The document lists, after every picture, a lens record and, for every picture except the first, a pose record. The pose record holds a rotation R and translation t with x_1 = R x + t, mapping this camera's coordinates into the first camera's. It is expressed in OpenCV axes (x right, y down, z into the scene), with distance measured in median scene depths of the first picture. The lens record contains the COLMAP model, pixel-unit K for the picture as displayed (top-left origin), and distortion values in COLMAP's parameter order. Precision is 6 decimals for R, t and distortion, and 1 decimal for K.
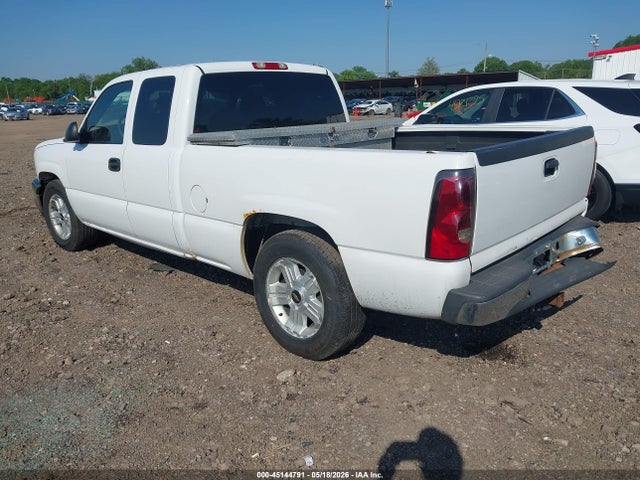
lens RADIAL K [[501.2, 0, 320.4], [0, 501.2, 233.0], [0, 0, 1]] dist [0.060776, -0.110501]
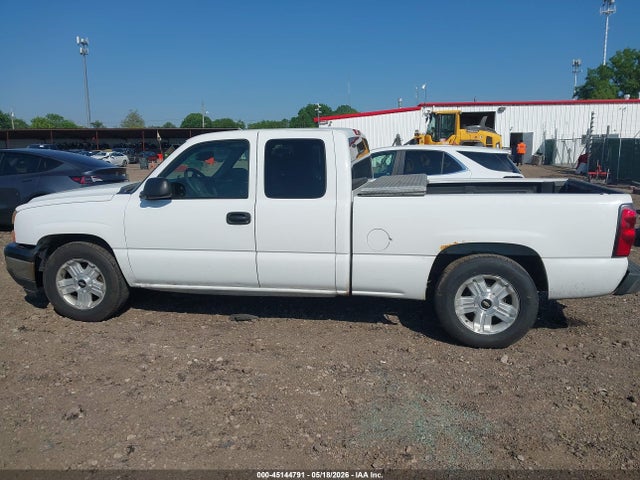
lens RADIAL K [[501.2, 0, 320.4], [0, 501.2, 233.0], [0, 0, 1]] dist [0.060776, -0.110501]
pose [[0.847971, -0.063508, 0.526224, -0.825600], [0.115904, 0.990986, -0.067173, -0.016023], [-0.517215, 0.117953, 0.847688, 0.038914]]
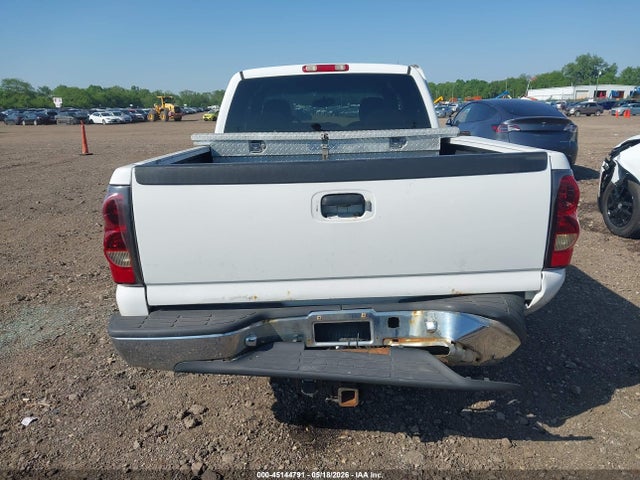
lens RADIAL K [[503.4, 0, 329.4], [0, 503.4, 237.7], [0, 0, 1]] dist [0.047896, -0.053017]
pose [[0.706325, 0.184853, -0.683326, 0.620191], [-0.179159, 0.980556, 0.080071, -0.091703], [0.684840, 0.065868, 0.725710, 0.322481]]
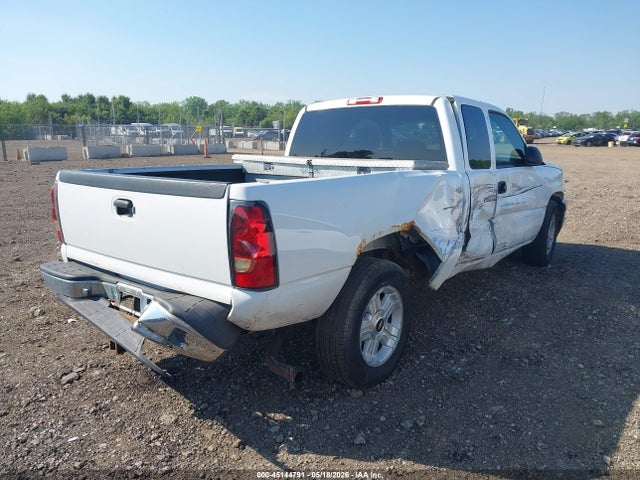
lens RADIAL K [[501.2, 0, 320.4], [0, 501.2, 233.0], [0, 0, 1]] dist [0.060776, -0.110501]
pose [[0.084877, 0.216353, -0.972619, 0.964368], [-0.258617, 0.947471, 0.188190, -0.242317], [0.962244, 0.235563, 0.136371, 0.826606]]
